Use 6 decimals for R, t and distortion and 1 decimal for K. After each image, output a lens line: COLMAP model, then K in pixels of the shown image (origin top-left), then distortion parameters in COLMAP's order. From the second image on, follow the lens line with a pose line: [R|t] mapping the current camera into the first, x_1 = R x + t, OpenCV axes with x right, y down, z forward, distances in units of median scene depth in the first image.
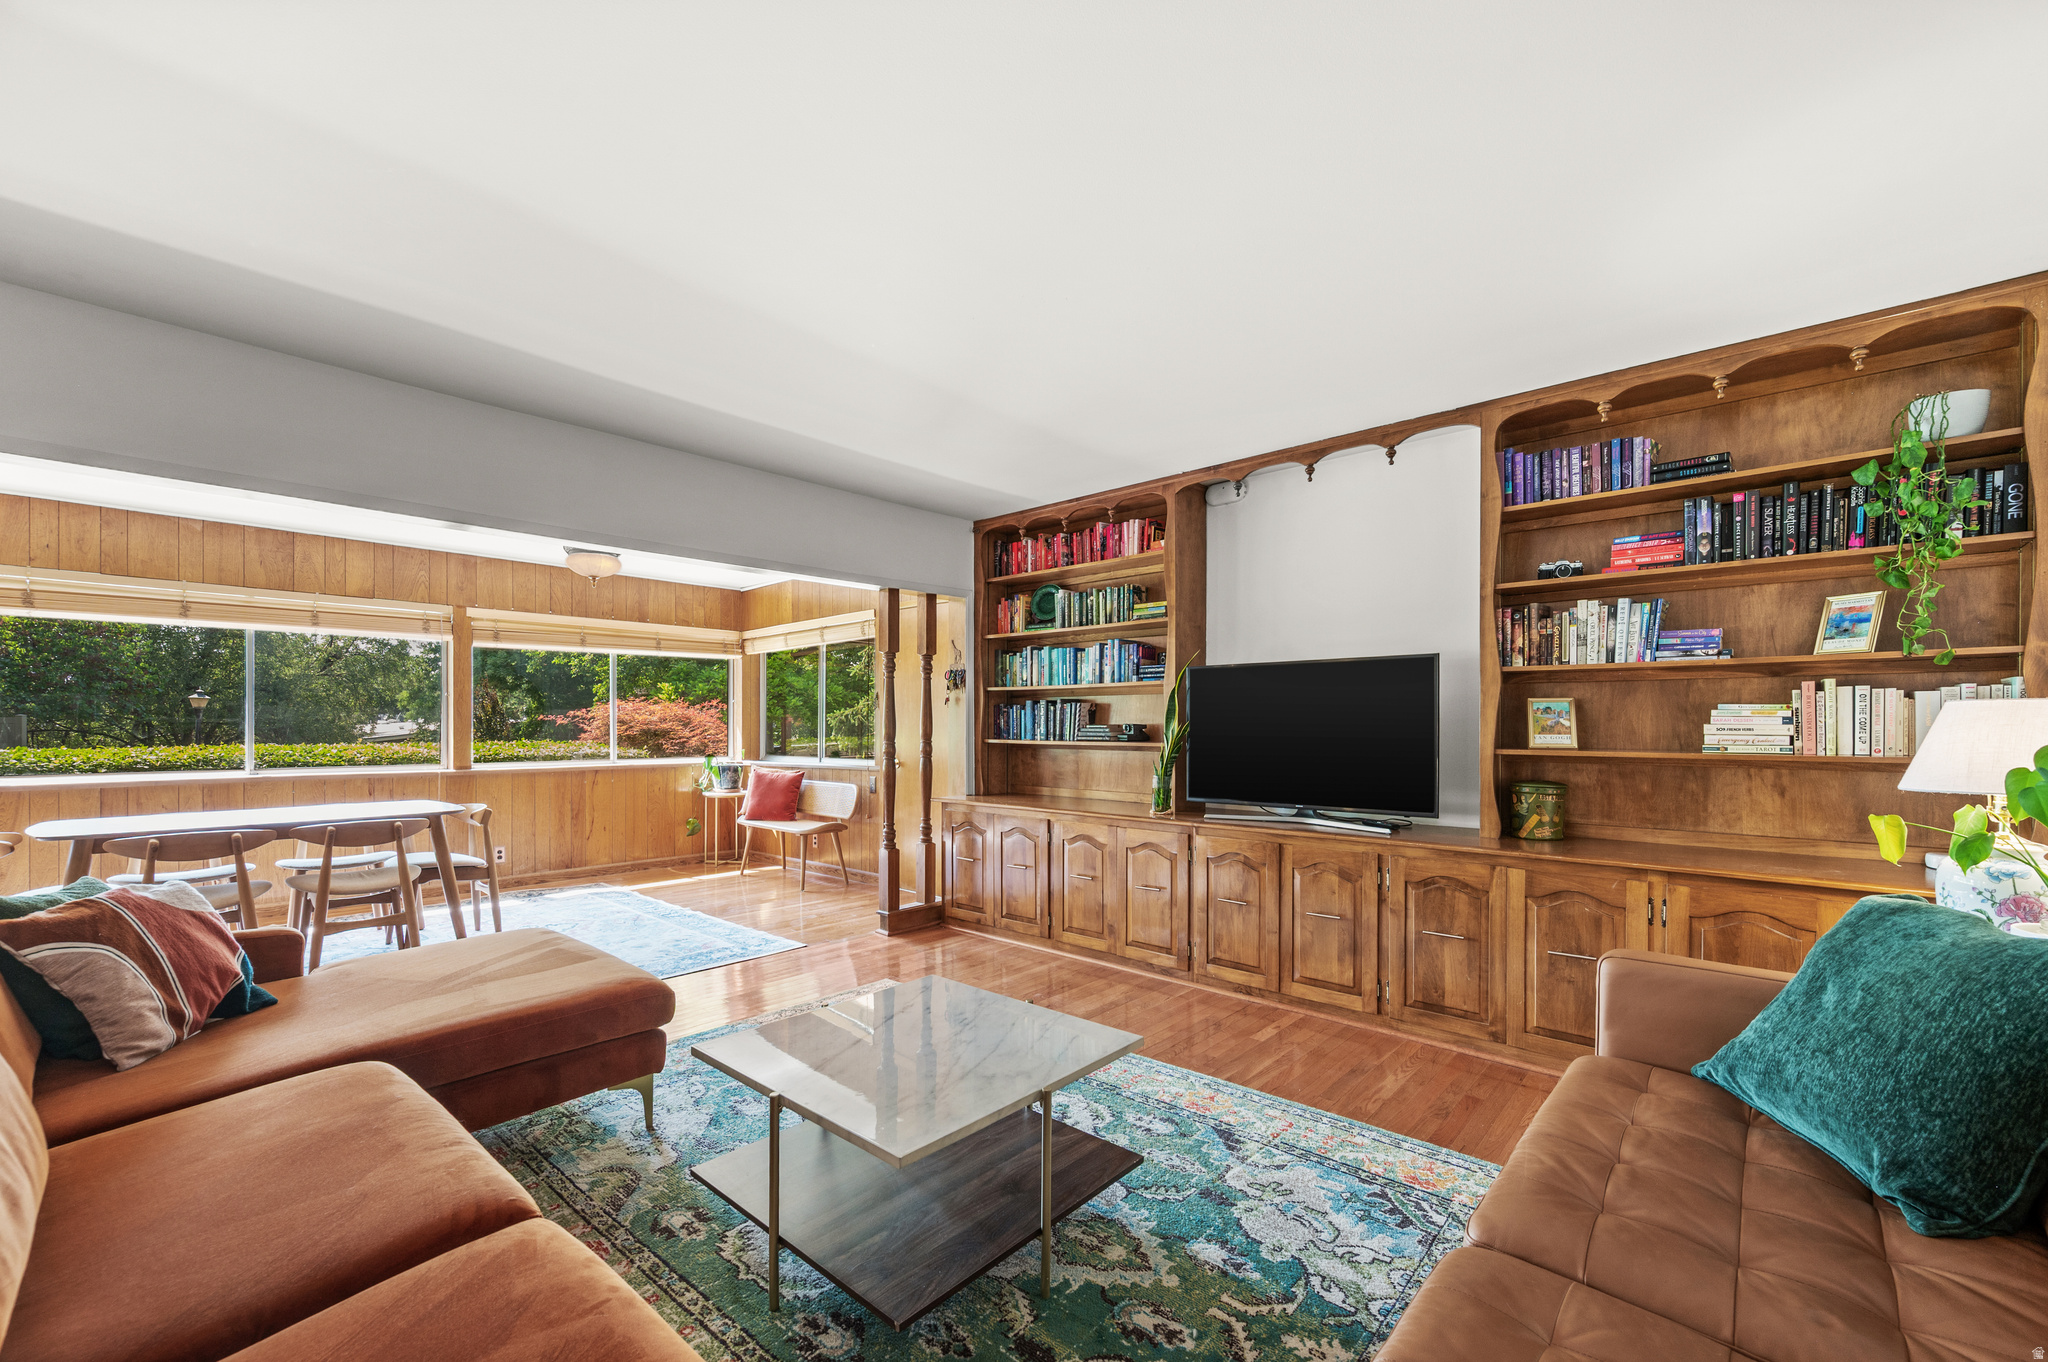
lens RADIAL K [[818.7, 0, 1022.6], [0, 818.7, 732.4], [0, 0, 1]] dist [-0.001962, 0.000495]
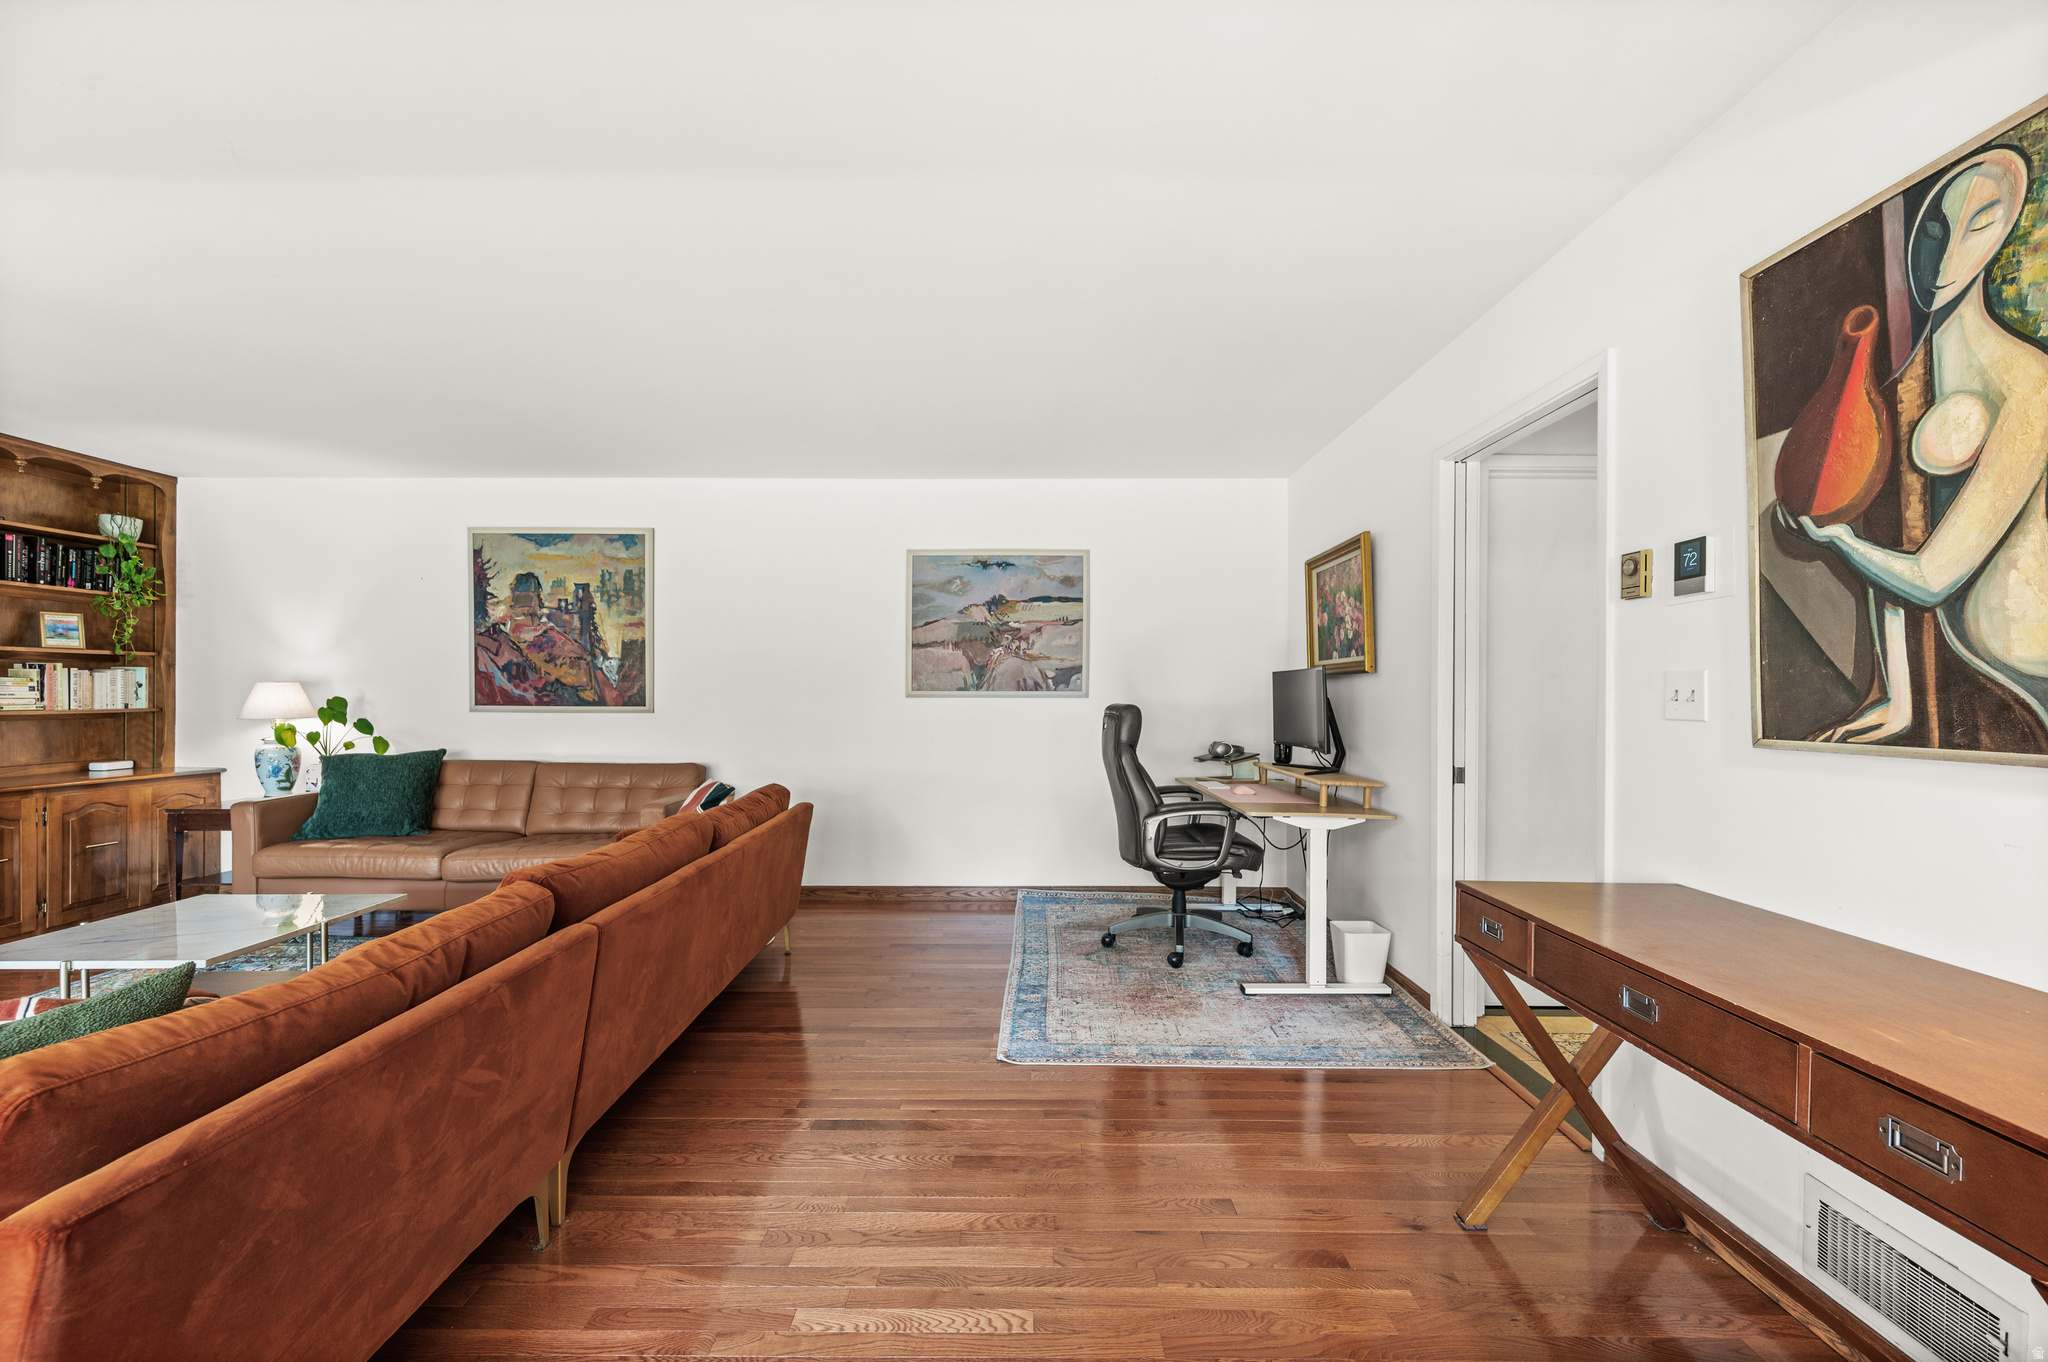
lens RADIAL K [[818.7, 0, 1039.6], [0, 818.7, 699.7], [0, 0, 1]] dist [-0.001962, 0.000495]
pose [[-0.676888, -0.007983, 0.736042, -1.056926], [0.002917, 0.999904, 0.013527, -0.005632], [-0.736080, 0.011303, -0.676800, 0.453053]]
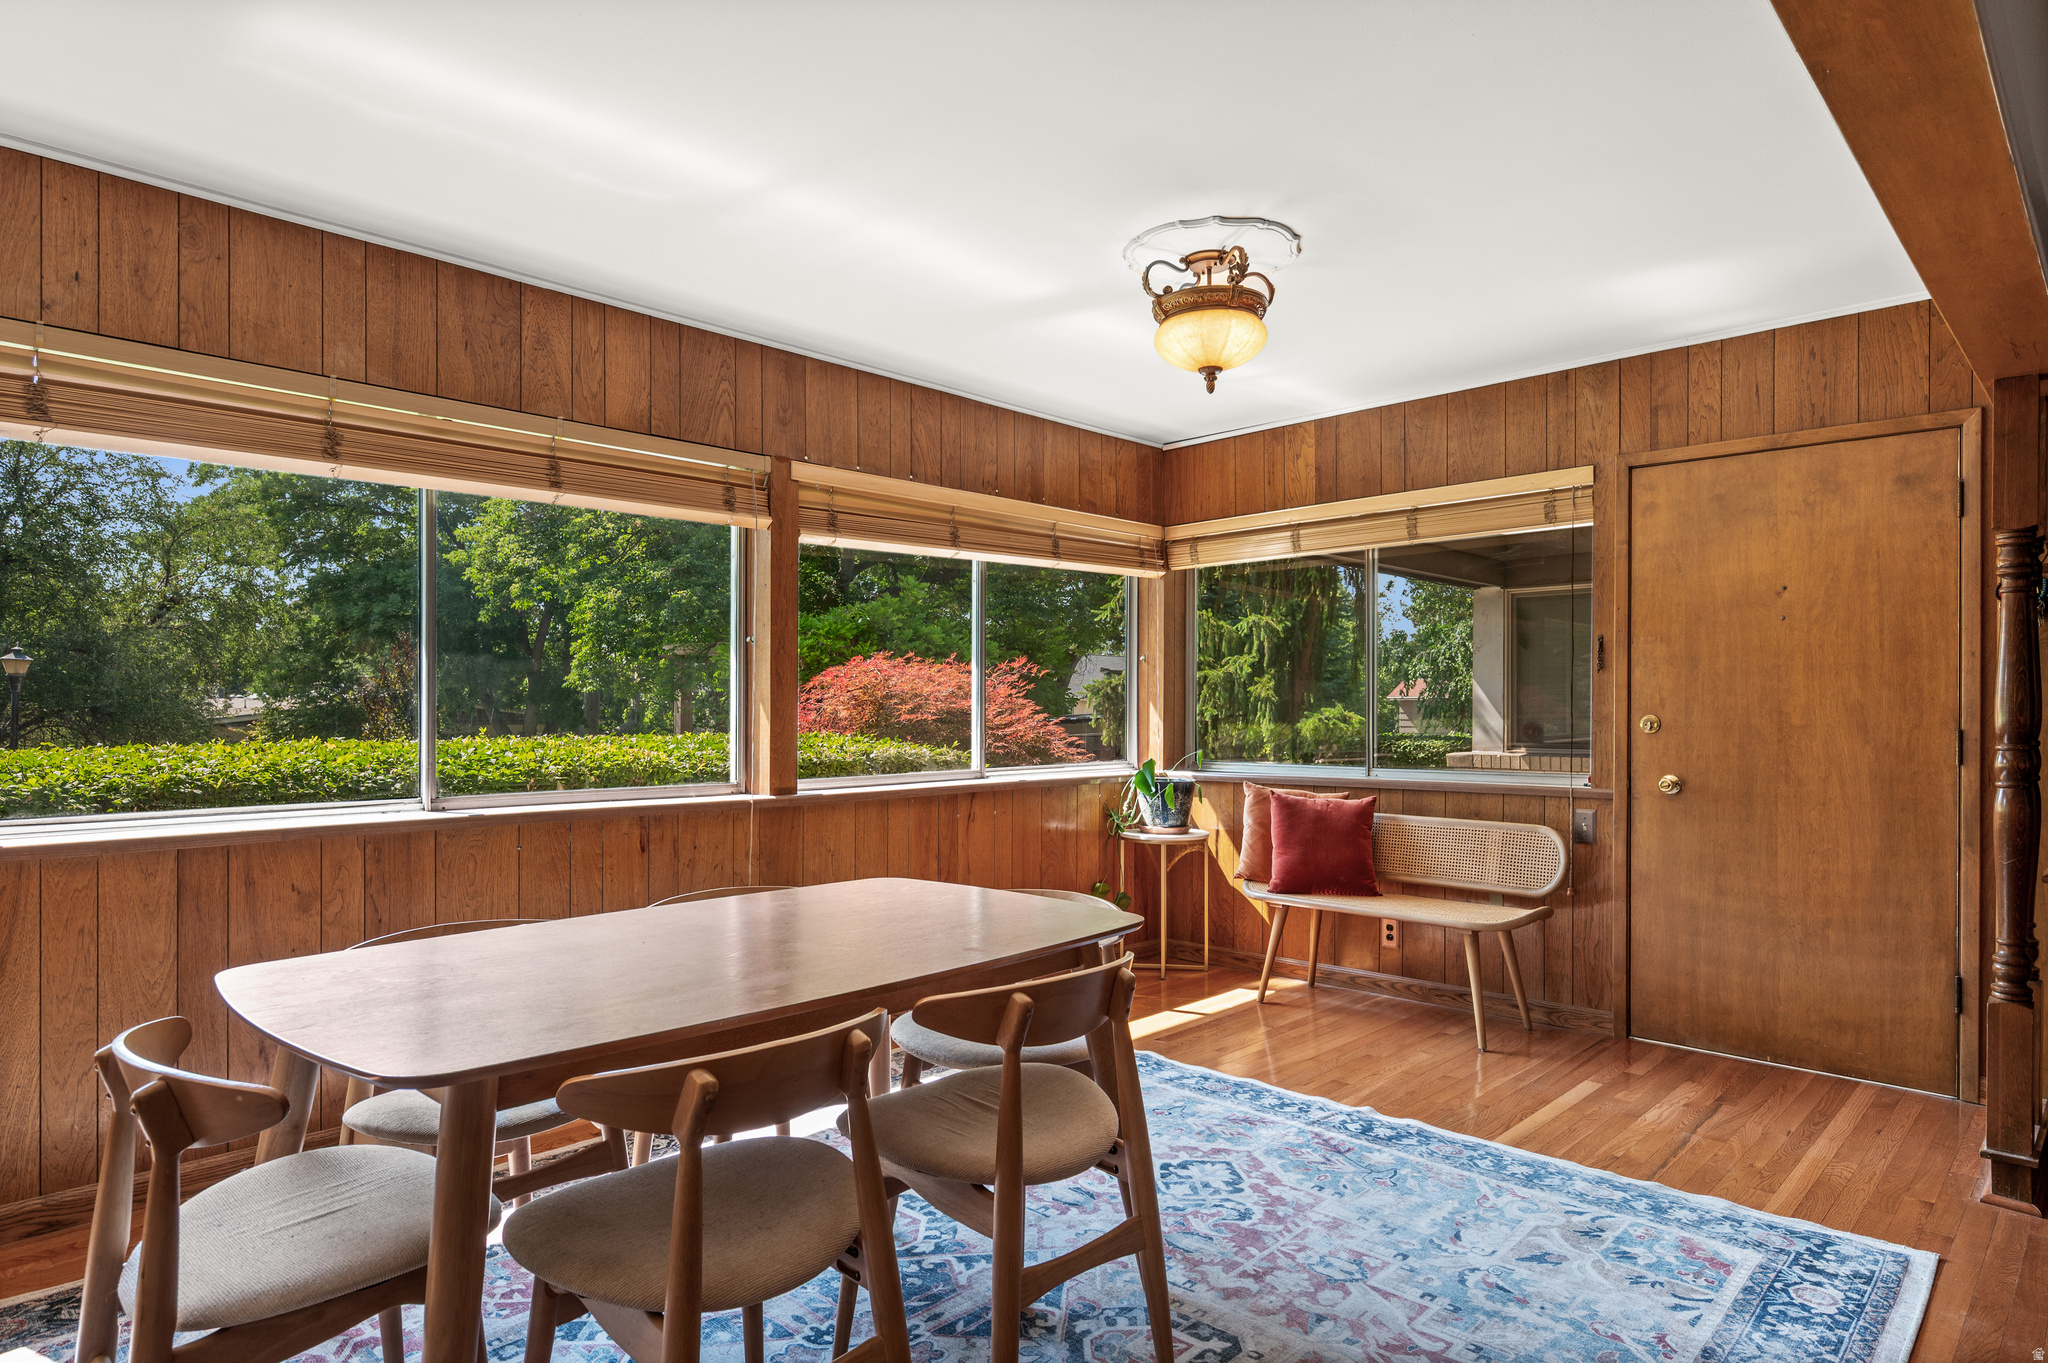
lens RADIAL K [[1163.4, 0, 1026.5], [0, 1163.4, 709.0], [0, 0, 1]] dist [0.002851, 0.003069]
pose [[0.999587, 0.000707, -0.028712, -0.800119], [-0.000795, 0.999995, -0.003057, -0.005441], [0.028710, 0.003078, 0.999583, 0.482176]]
